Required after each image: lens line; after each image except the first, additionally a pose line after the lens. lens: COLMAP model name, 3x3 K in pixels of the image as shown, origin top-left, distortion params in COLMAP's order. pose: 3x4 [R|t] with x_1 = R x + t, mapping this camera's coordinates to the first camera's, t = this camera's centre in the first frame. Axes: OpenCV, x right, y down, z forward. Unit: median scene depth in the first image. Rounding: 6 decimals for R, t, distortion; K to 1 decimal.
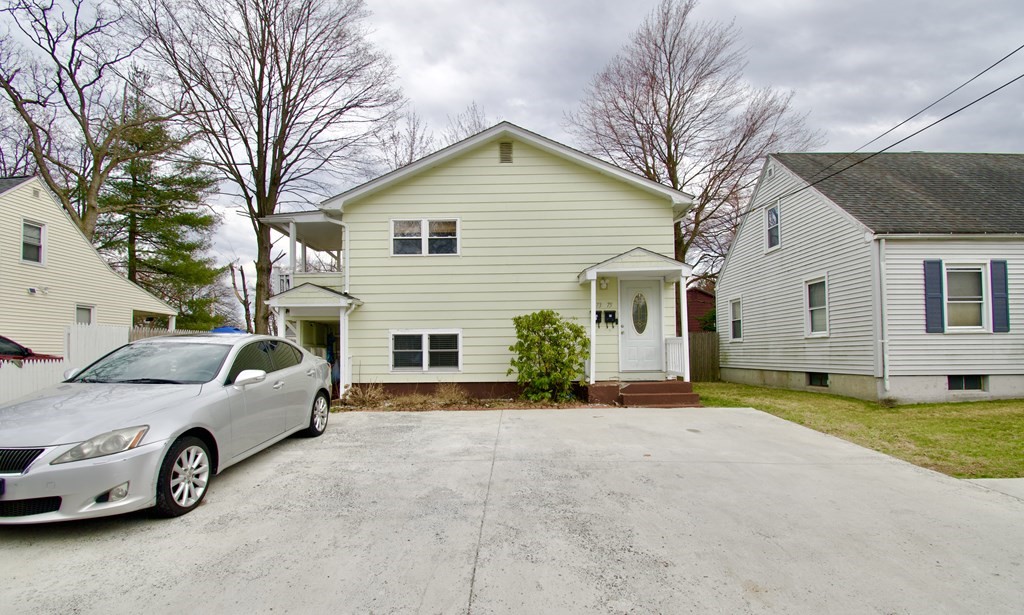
lens RADIAL K [[465.9, 0, 507.6], [0, 465.9, 345.3], [0, 0, 1]] dist [-0.005769, -0.000945]
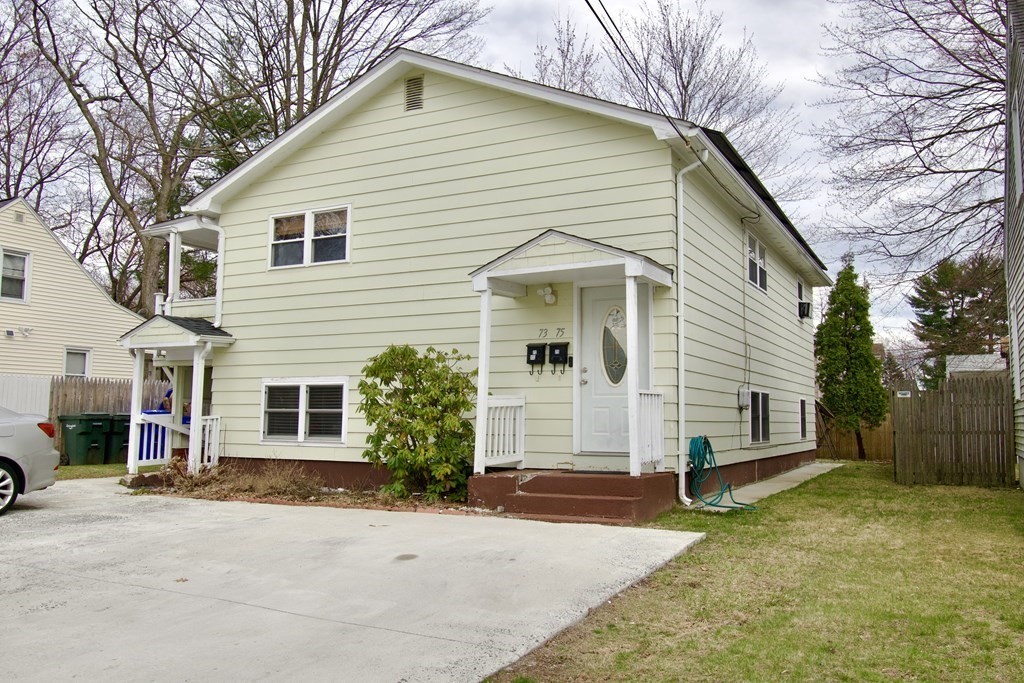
lens RADIAL K [[850.1, 0, 504.3], [0, 850.1, 342.1], [0, 0, 1]] dist [-0.011043, -0.007796]
pose [[0.890473, -0.024617, -0.454369, 0.617200], [-0.007831, 0.997559, -0.069394, -0.003670], [0.454968, 0.065352, 0.888107, 0.066203]]
